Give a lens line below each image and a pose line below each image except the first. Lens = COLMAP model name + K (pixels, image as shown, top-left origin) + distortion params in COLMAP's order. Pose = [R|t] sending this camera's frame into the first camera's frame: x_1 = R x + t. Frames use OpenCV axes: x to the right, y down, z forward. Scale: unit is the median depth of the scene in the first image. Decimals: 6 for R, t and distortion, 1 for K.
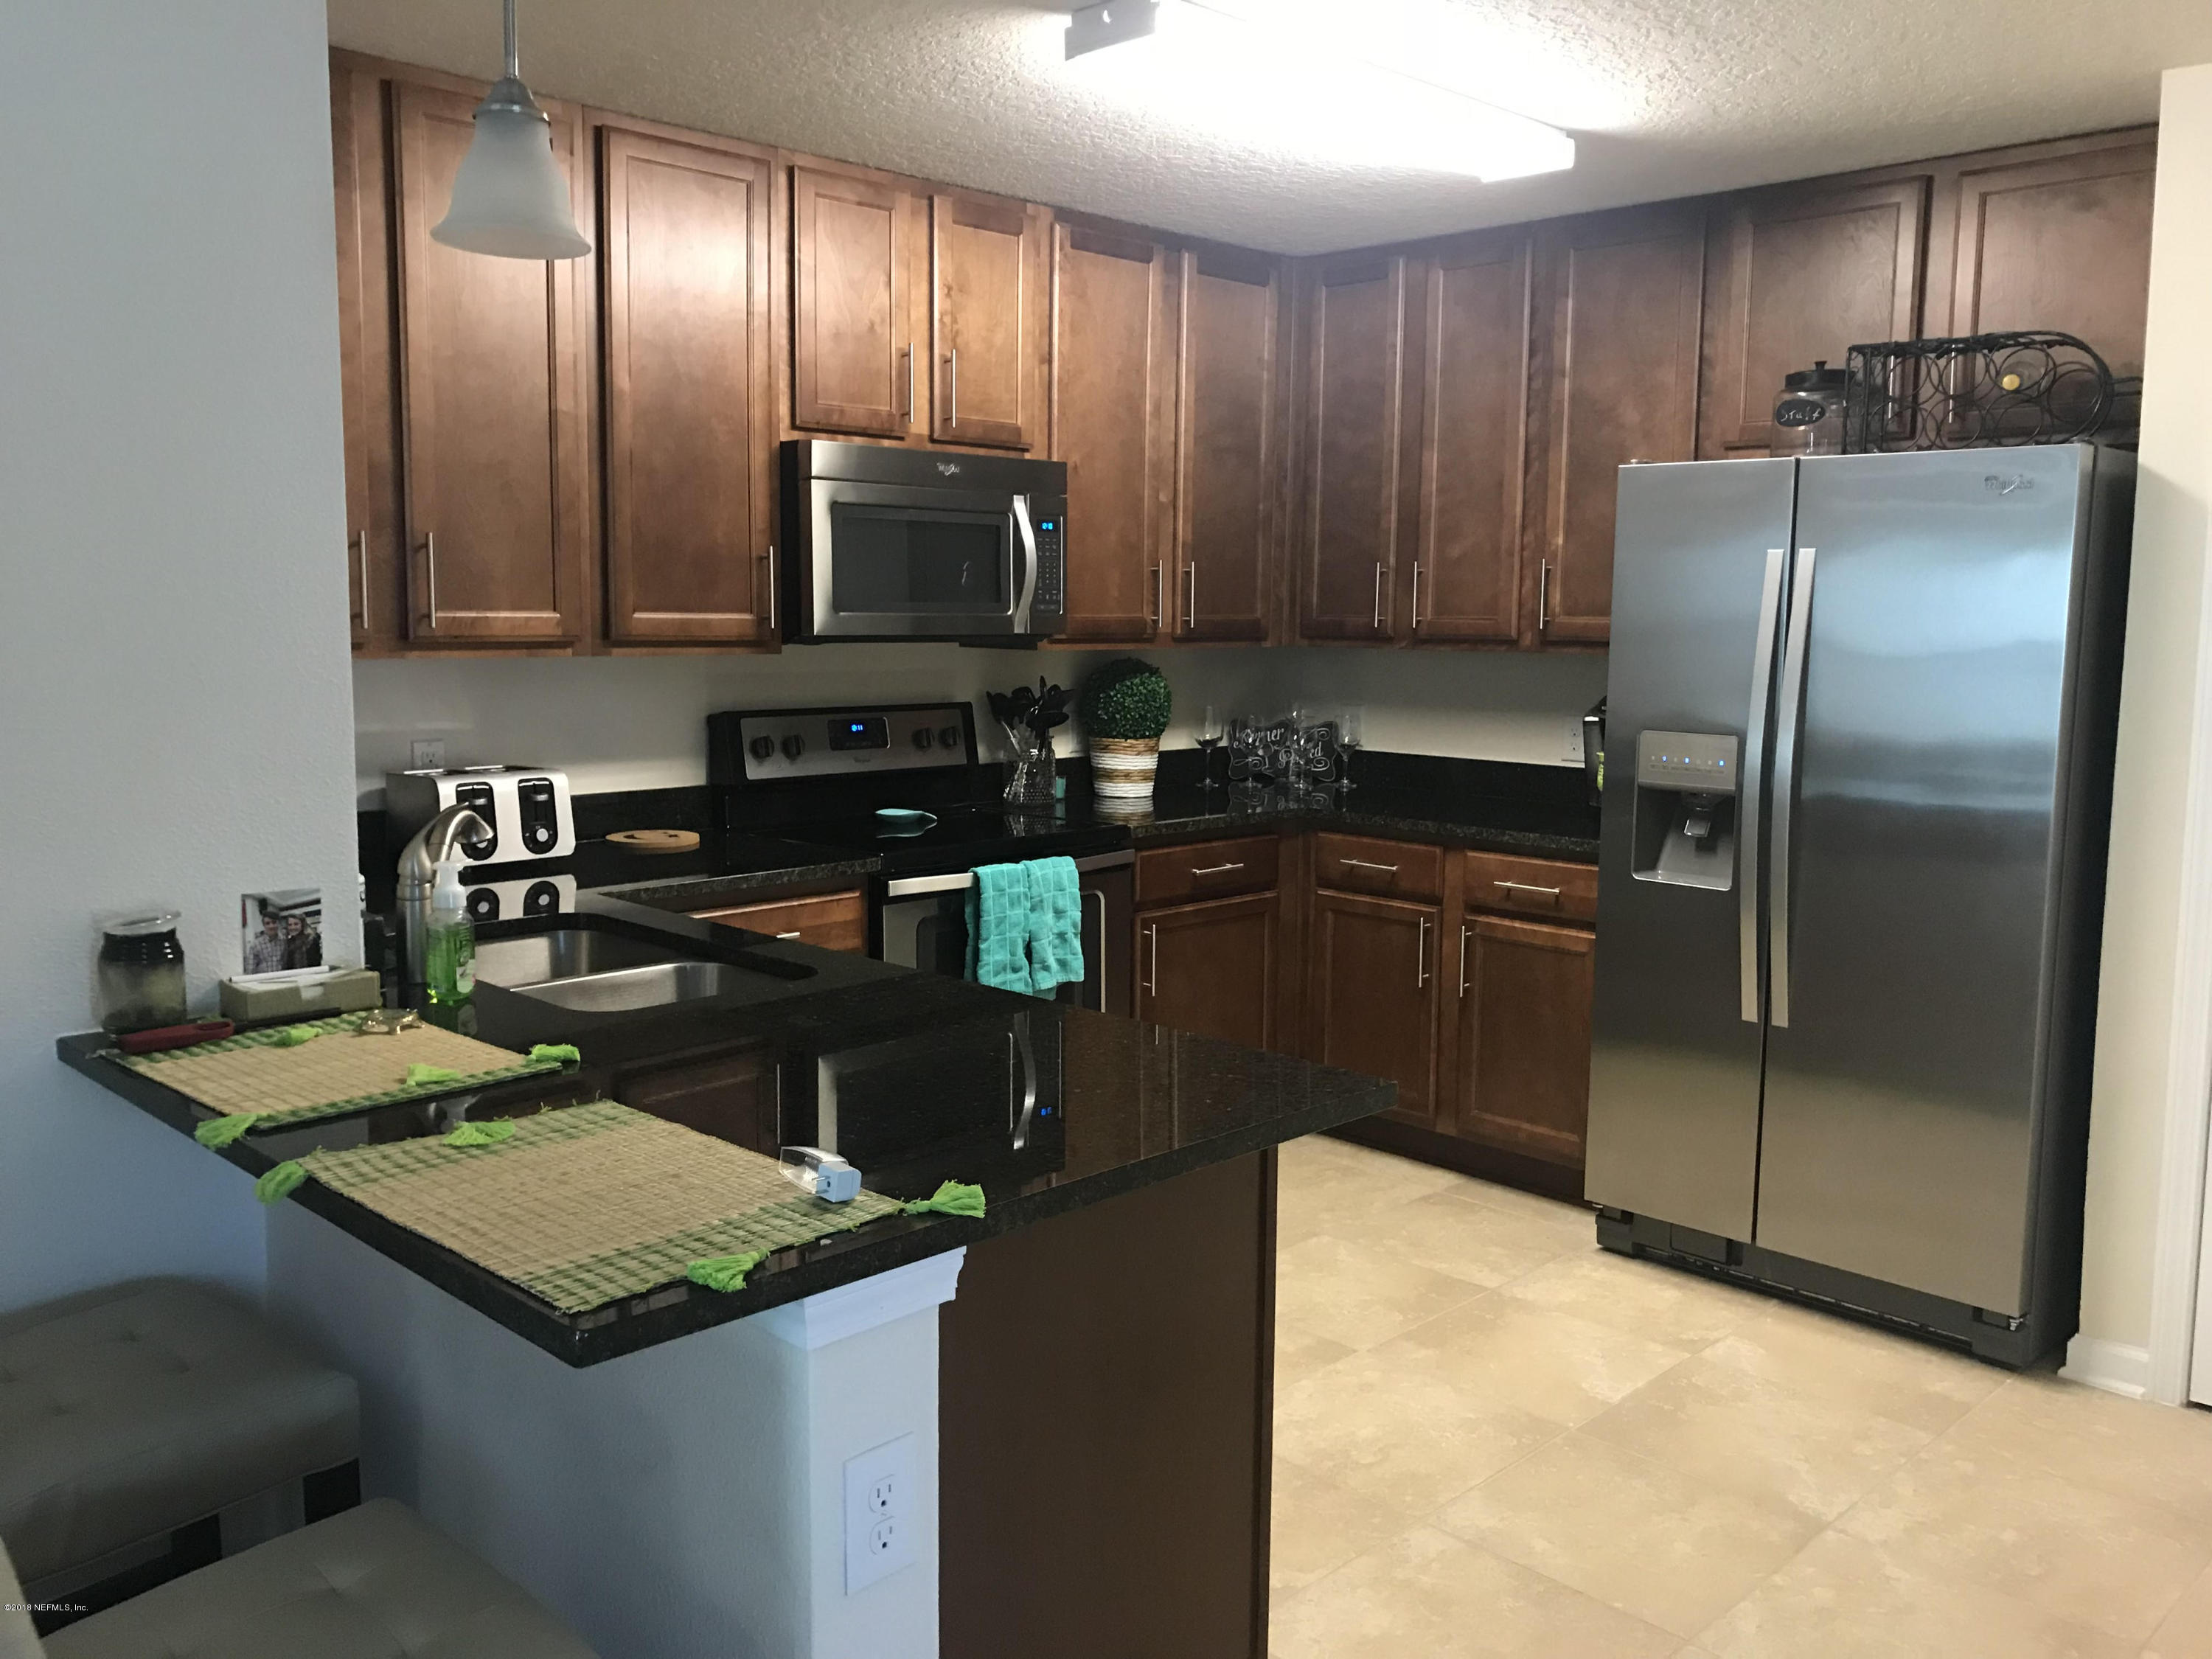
lens RADIAL K [[1802.9, 0, 1089.6], [0, 1802.9, 832.3], [0, 0, 1]] dist [0.025059, -0.019395]
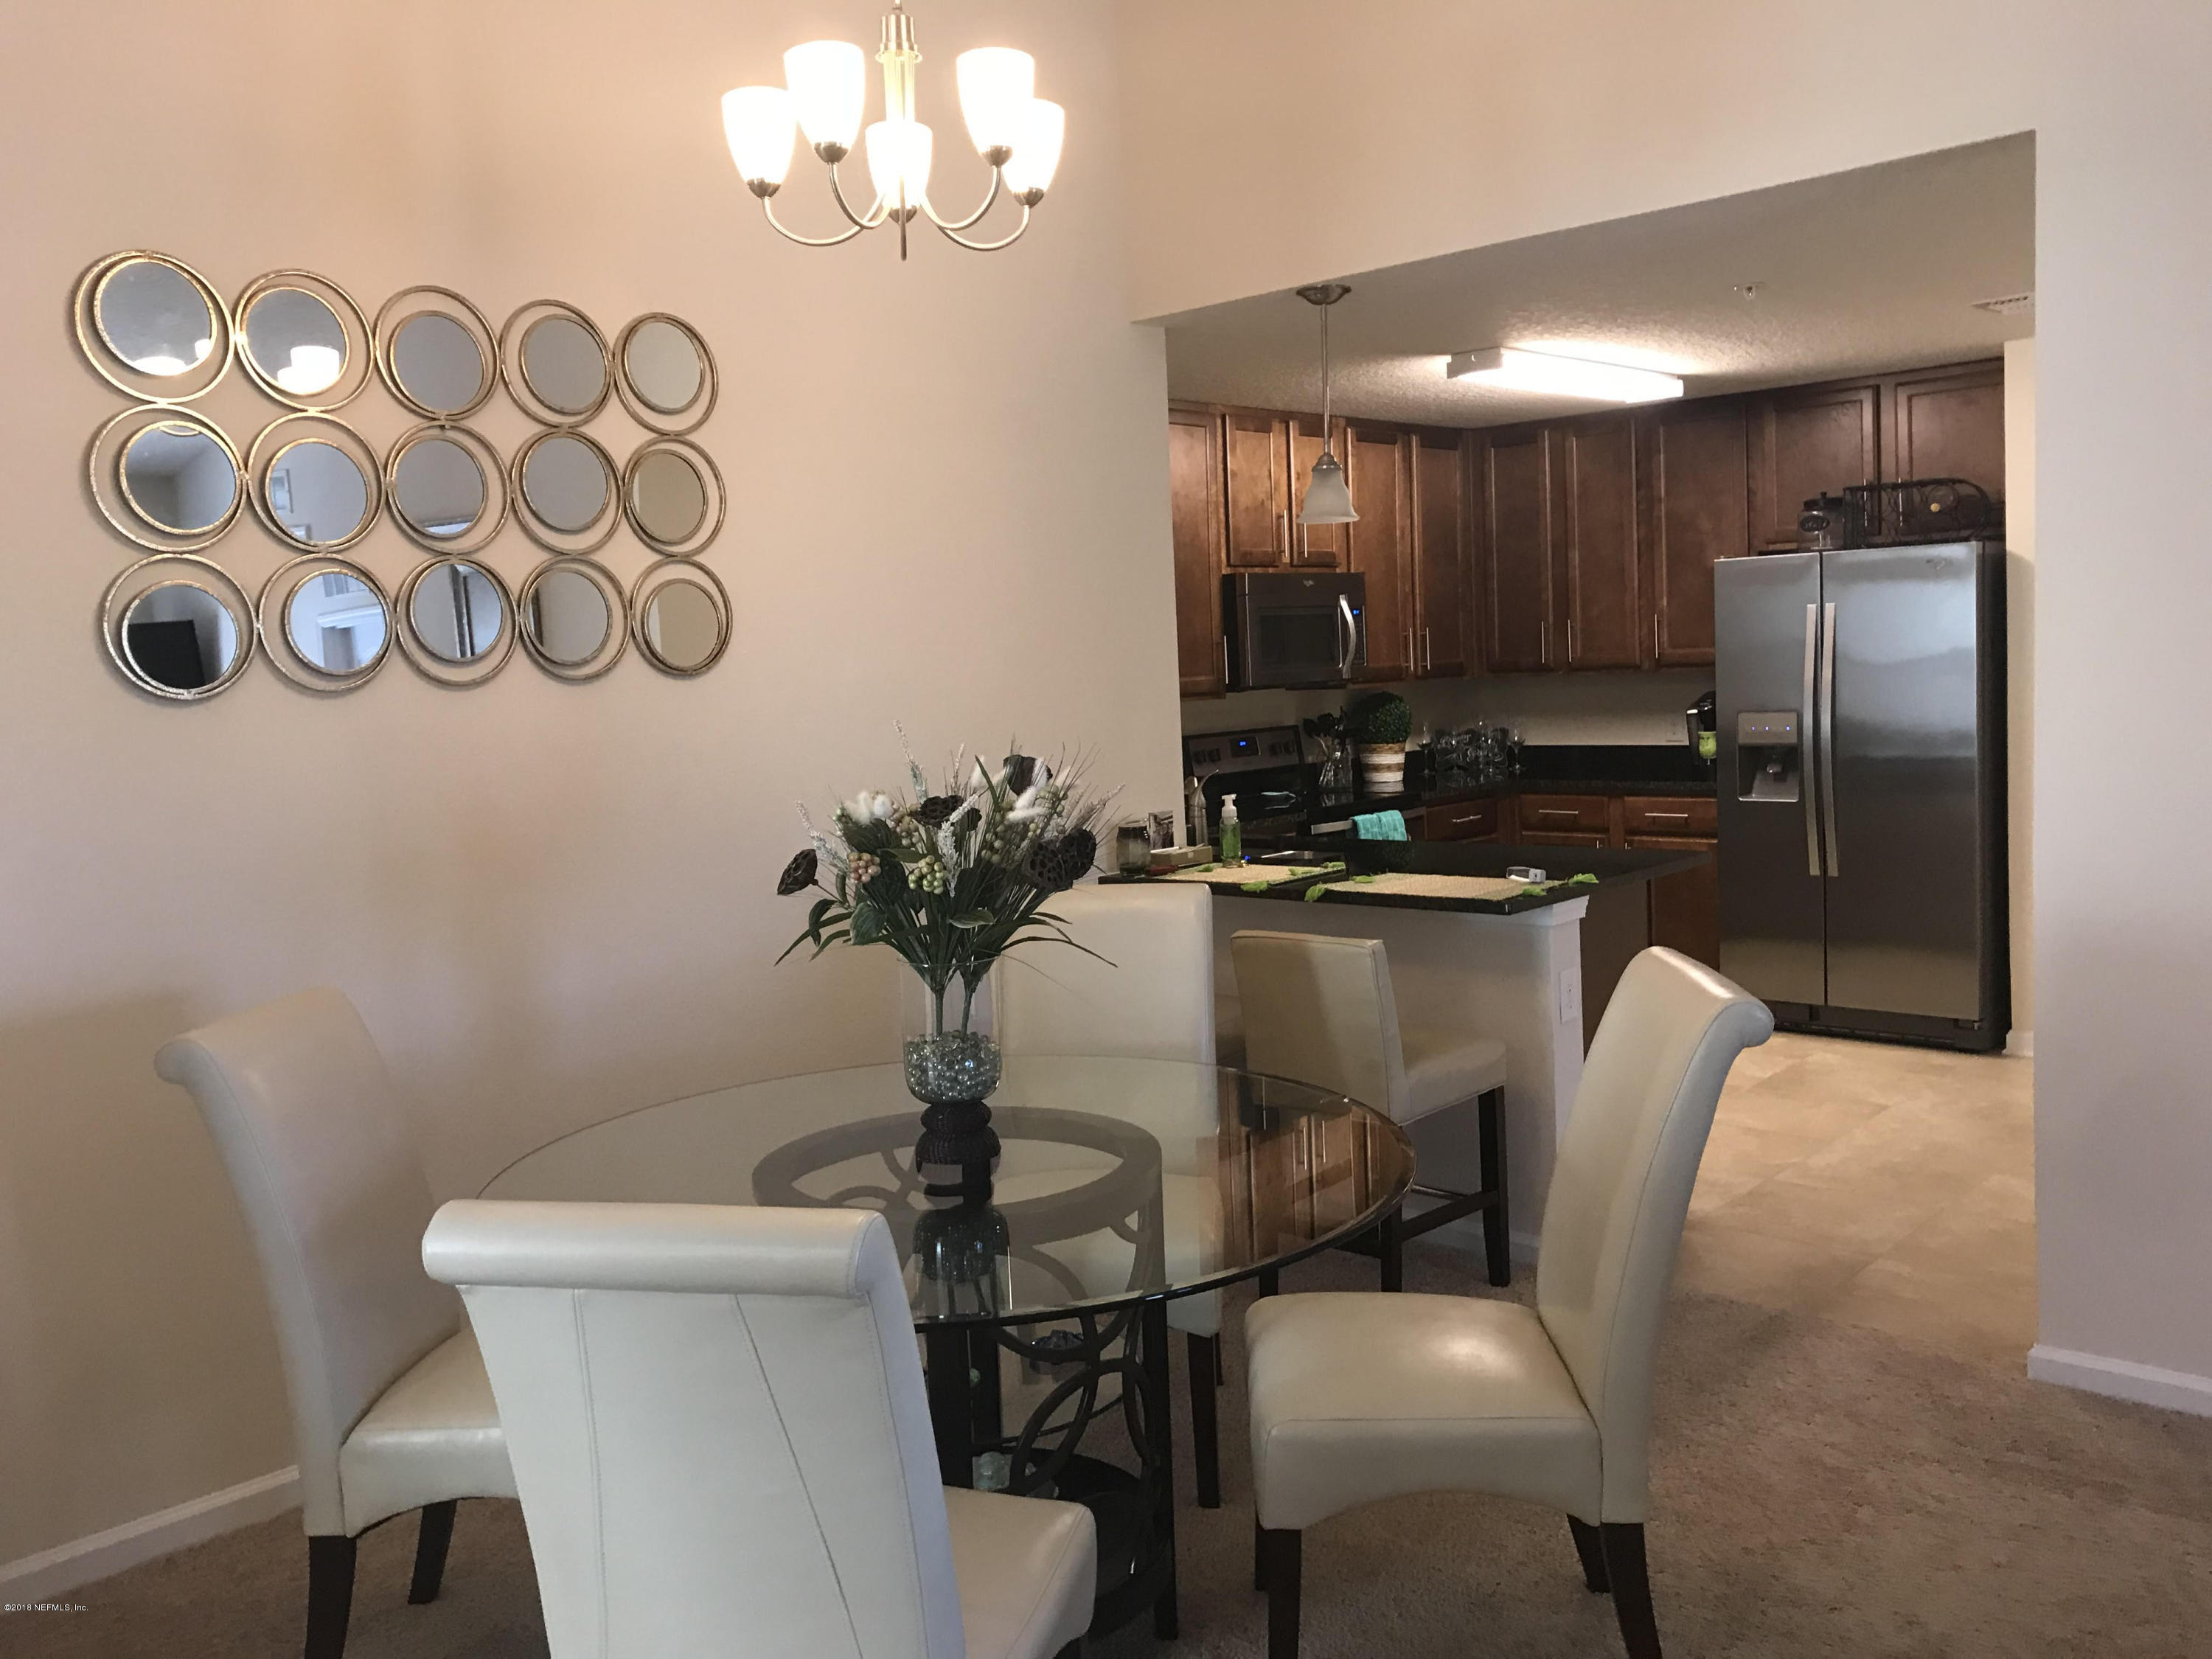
lens RADIAL K [[1802.9, 0, 1103.7], [0, 1802.9, 832.5], [0, 0, 1]] dist [0.025059, -0.019395]
pose [[0.997396, -0.060883, 0.038654, -0.353405], [0.062091, 0.997594, -0.030852, 0.069671], [-0.036682, 0.033172, 0.998776, -0.660096]]
